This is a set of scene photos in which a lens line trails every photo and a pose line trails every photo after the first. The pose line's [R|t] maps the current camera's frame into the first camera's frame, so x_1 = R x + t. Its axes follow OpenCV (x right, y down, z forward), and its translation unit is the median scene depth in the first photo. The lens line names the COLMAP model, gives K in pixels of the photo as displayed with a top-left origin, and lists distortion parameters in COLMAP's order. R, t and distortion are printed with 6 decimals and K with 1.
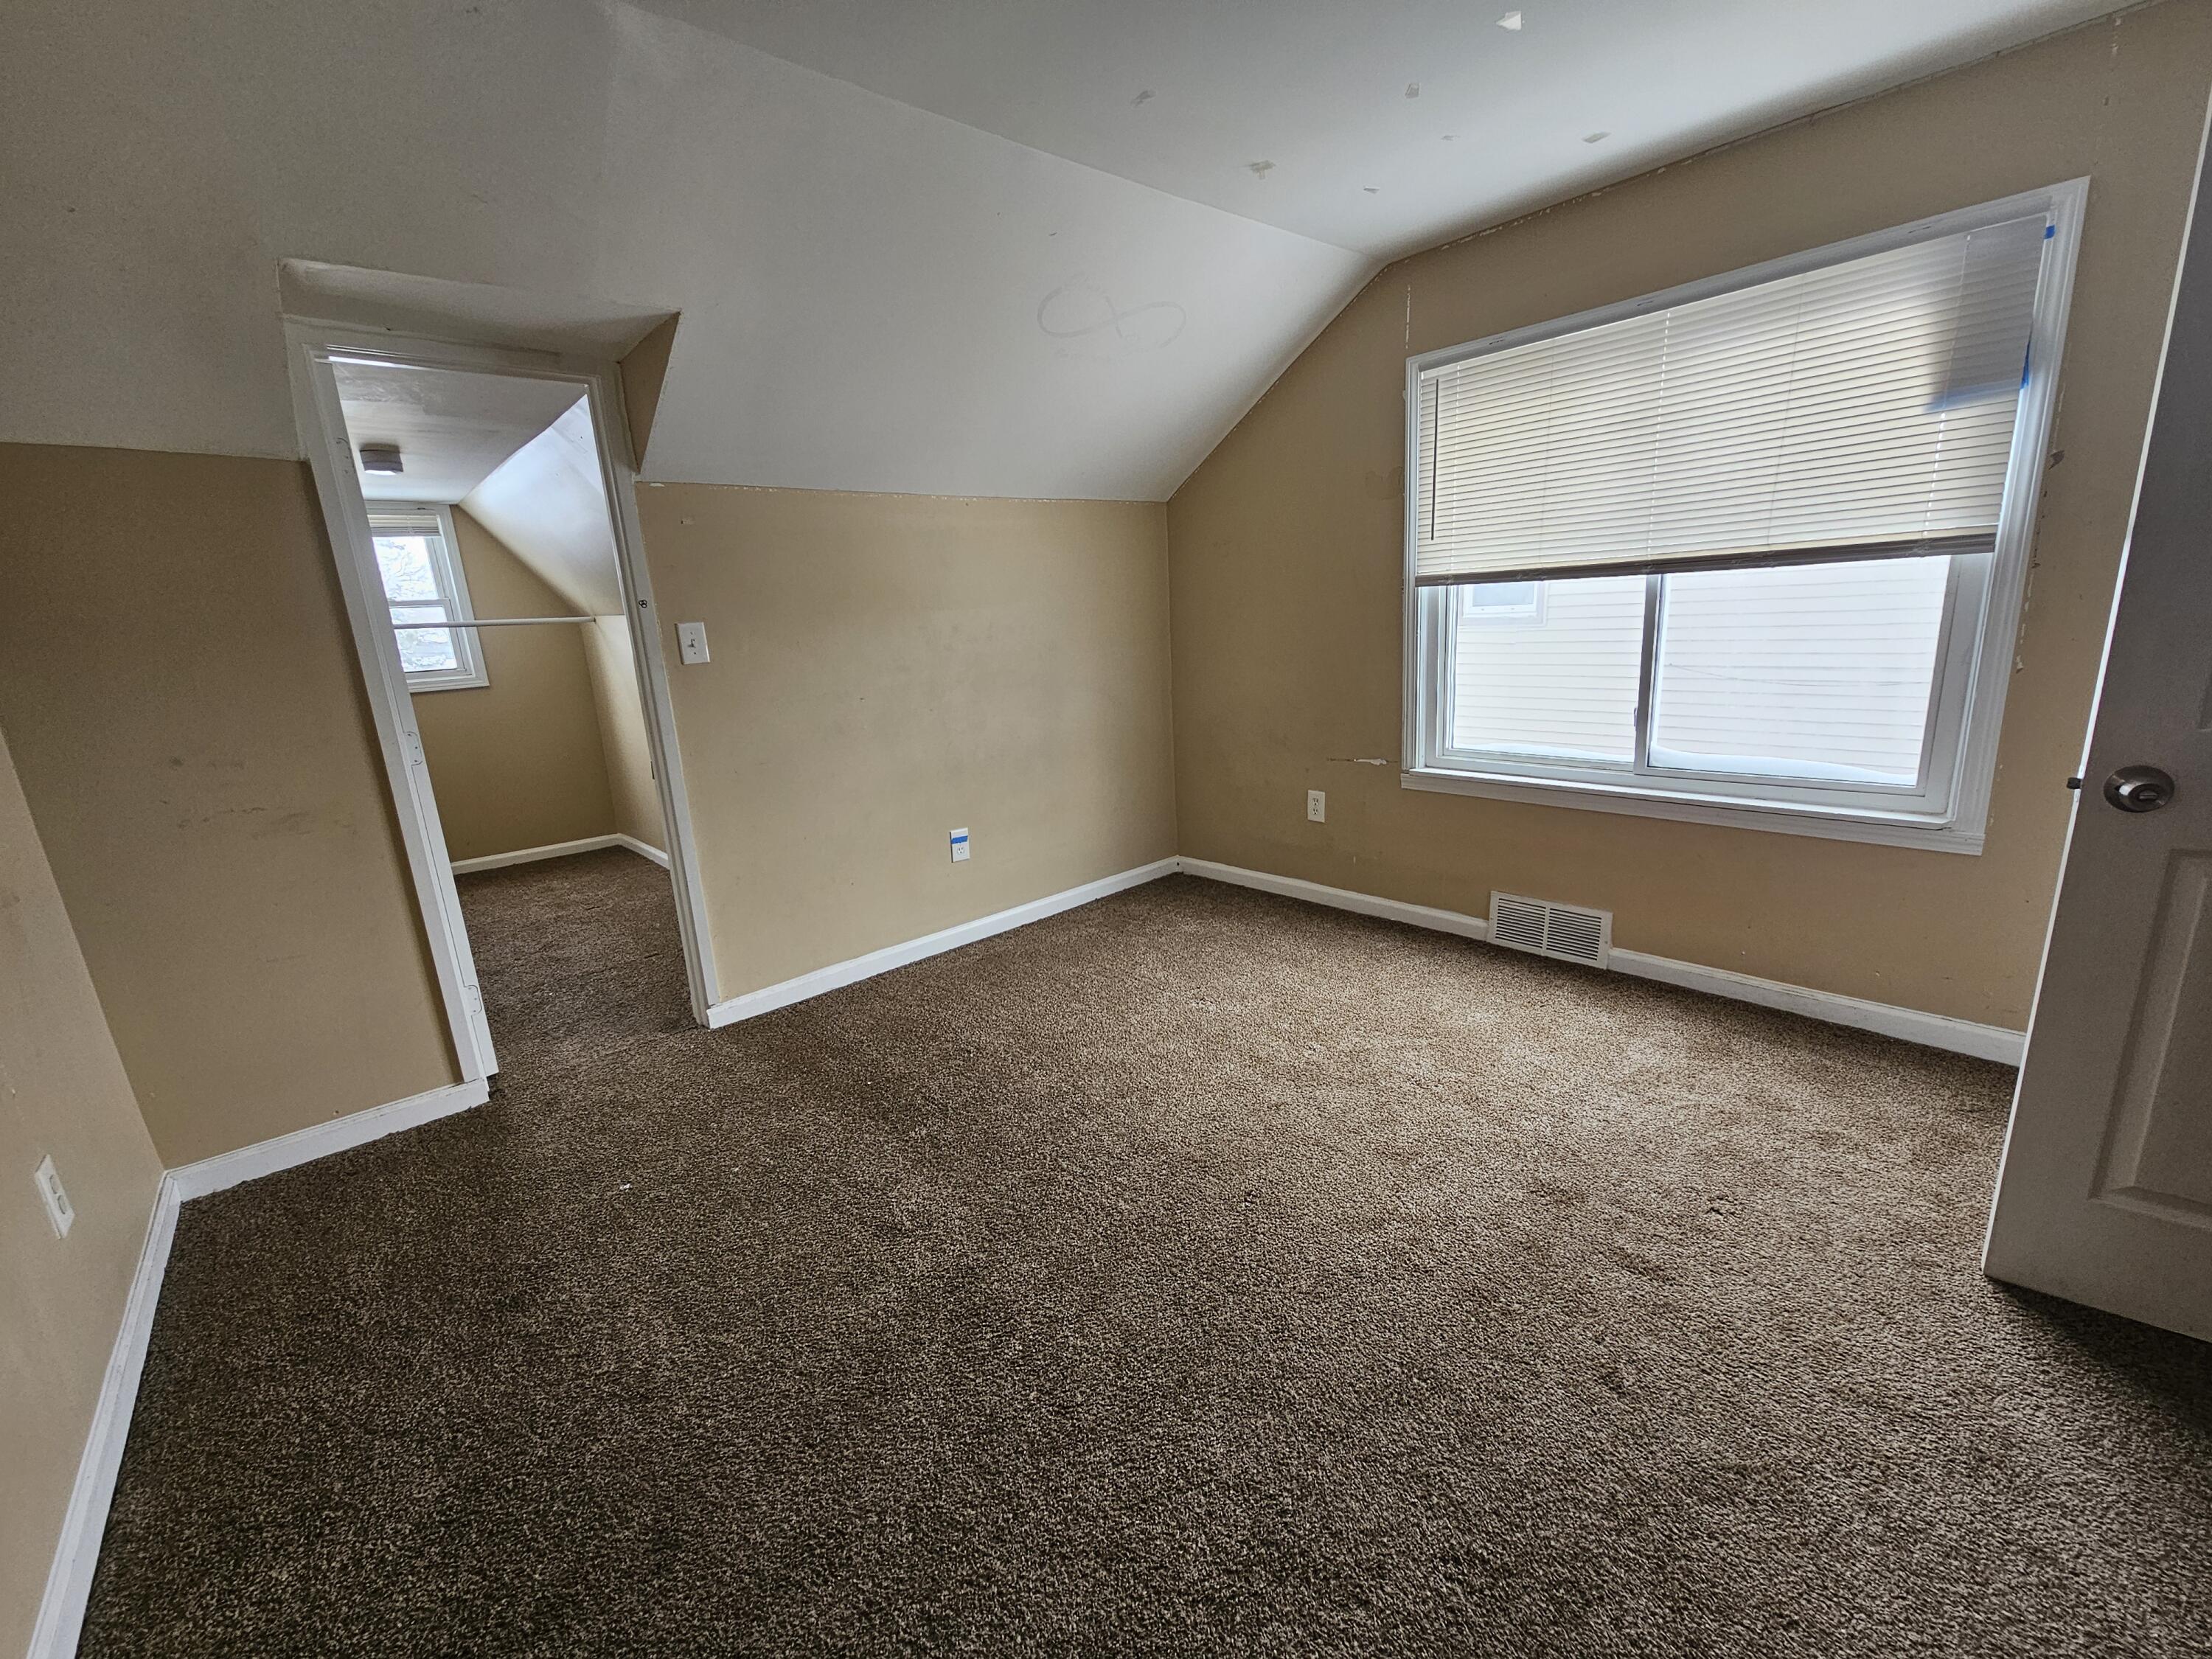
lens RADIAL K [[906.9, 0, 1109.2], [0, 906.9, 824.1], [0, 0, 1]] dist [-0.013437, 0.002741]
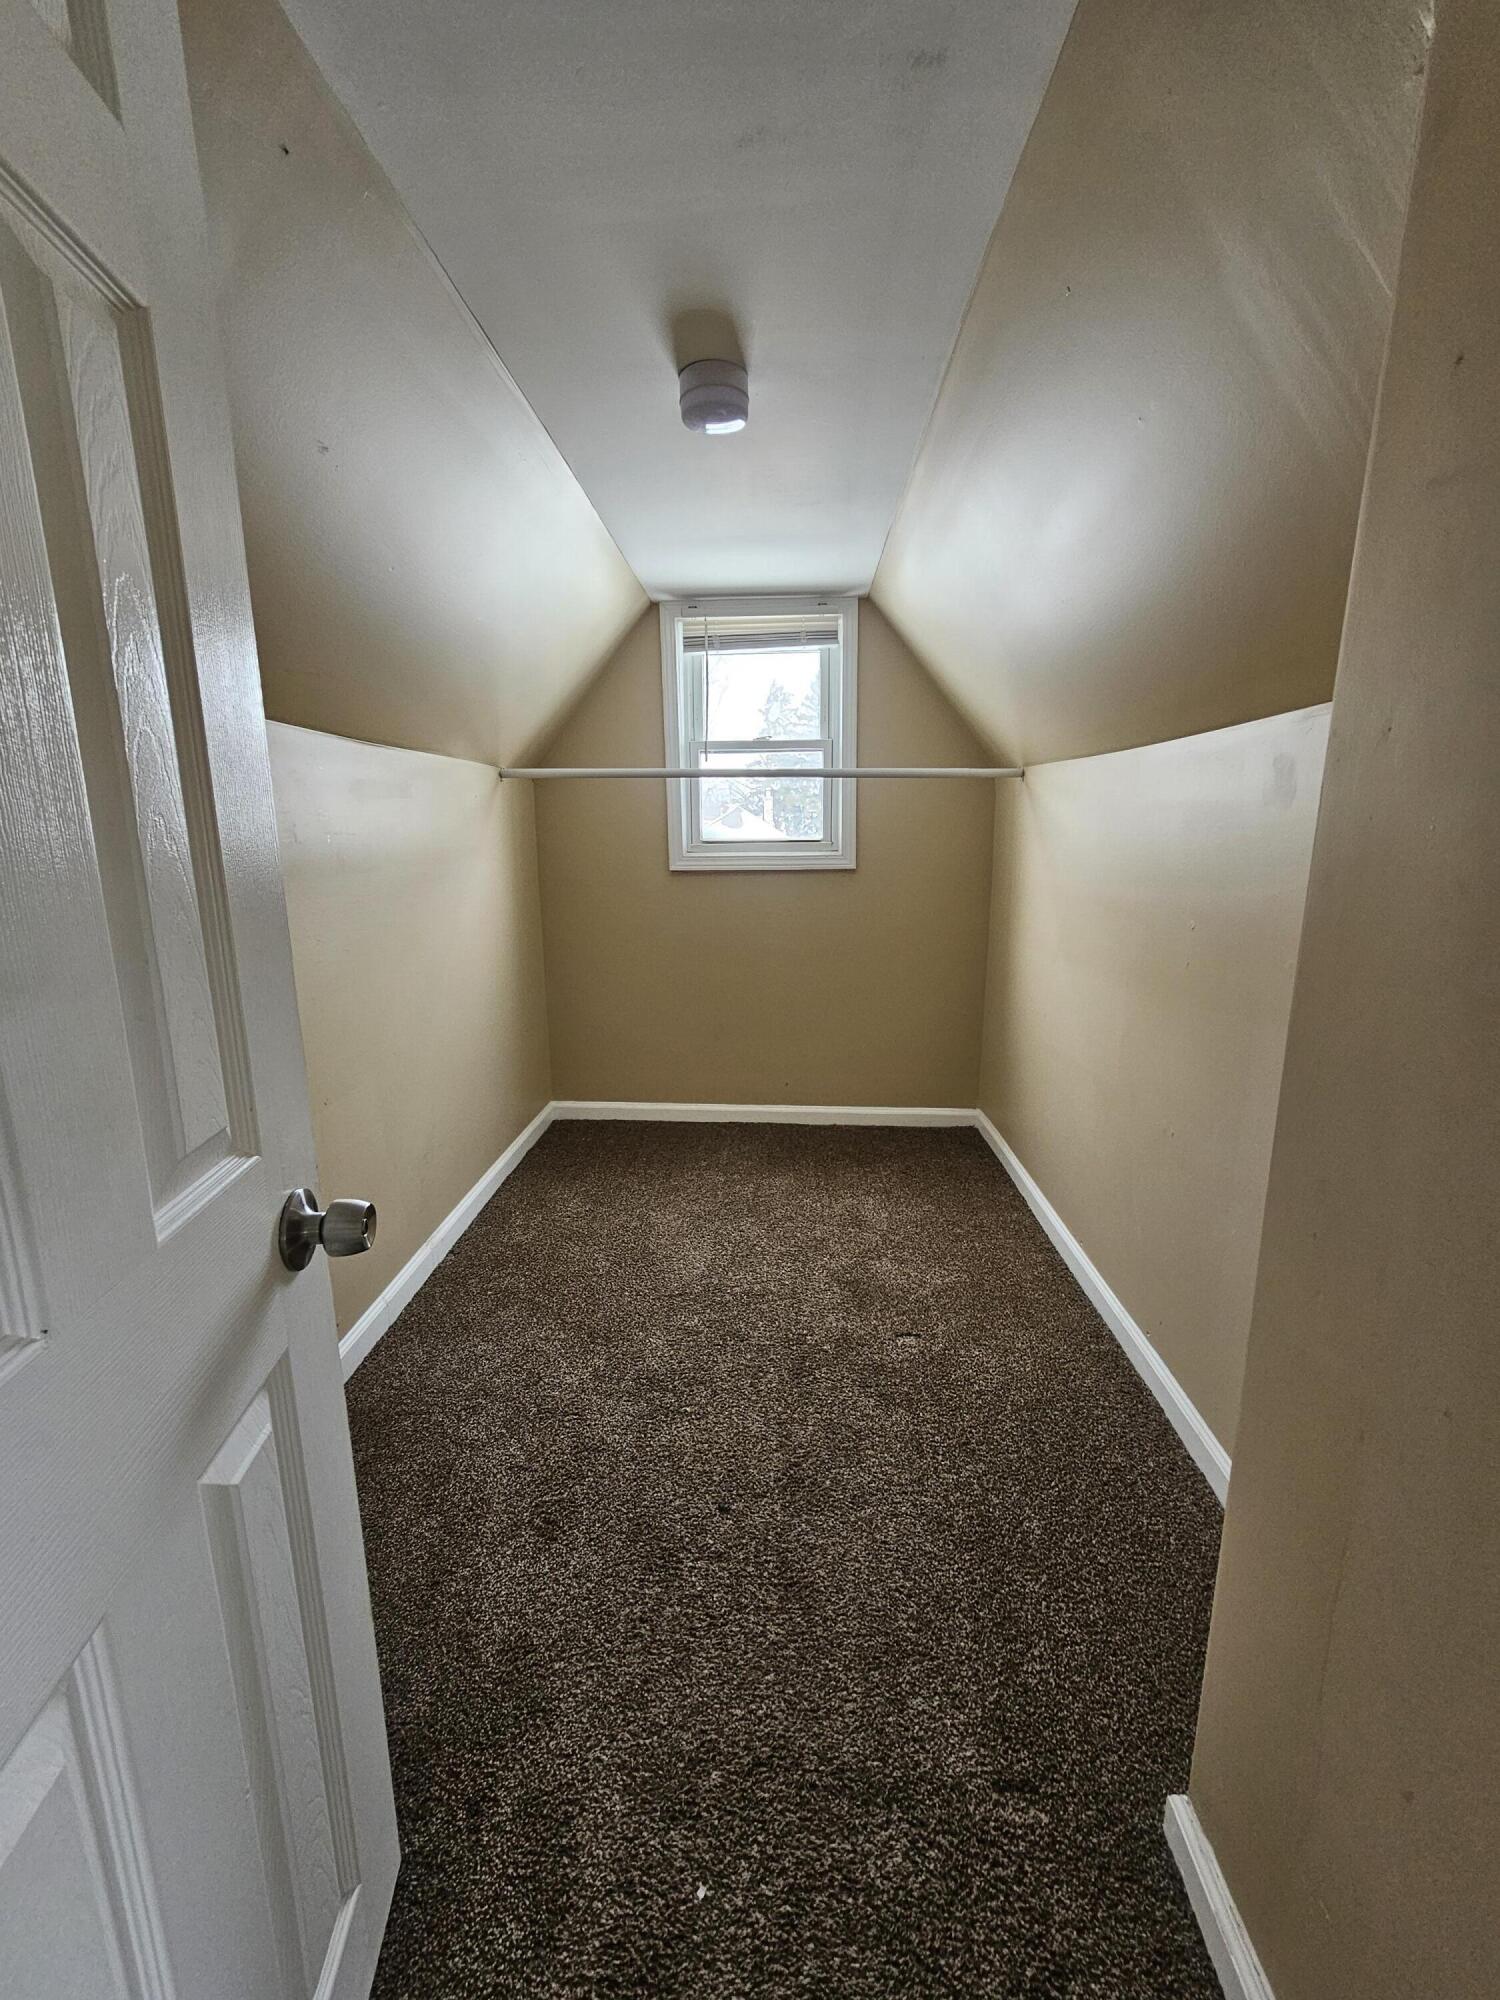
lens RADIAL K [[820.0, 0, 749.6], [0, 820.0, 994.2], [0, 0, 1]] dist [-0.013437, 0.002741]
pose [[0.708984, 0.192729, -0.678378, -0.261317], [-0.194570, 0.978054, 0.074520, -0.076023], [0.677853, 0.079159, 0.730924, 0.428137]]
